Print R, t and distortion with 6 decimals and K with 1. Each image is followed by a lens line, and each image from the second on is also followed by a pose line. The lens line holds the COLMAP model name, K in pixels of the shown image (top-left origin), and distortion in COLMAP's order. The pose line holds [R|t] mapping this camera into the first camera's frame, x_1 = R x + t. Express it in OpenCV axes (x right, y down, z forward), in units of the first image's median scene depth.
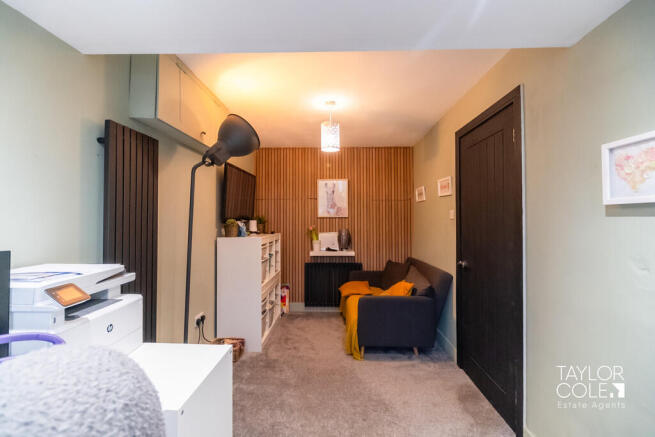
lens RADIAL K [[285.3, 0, 327.4], [0, 285.3, 213.3], [0, 0, 1]] dist [0.000486, -0.000362]
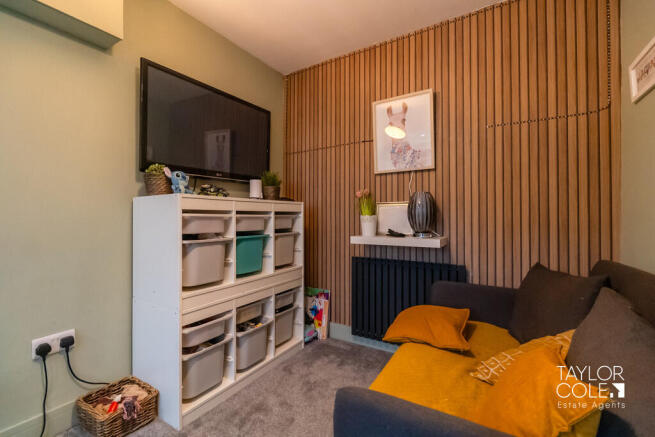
lens RADIAL K [[285.3, 0, 327.4], [0, 285.3, 213.3], [0, 0, 1]] dist [0.000486, -0.000362]
pose [[0.868254, -0.004759, -0.496097, 0.156416], [0.013946, 0.999793, 0.014817, 0.080634], [0.495923, -0.019784, 0.868141, 0.495786]]
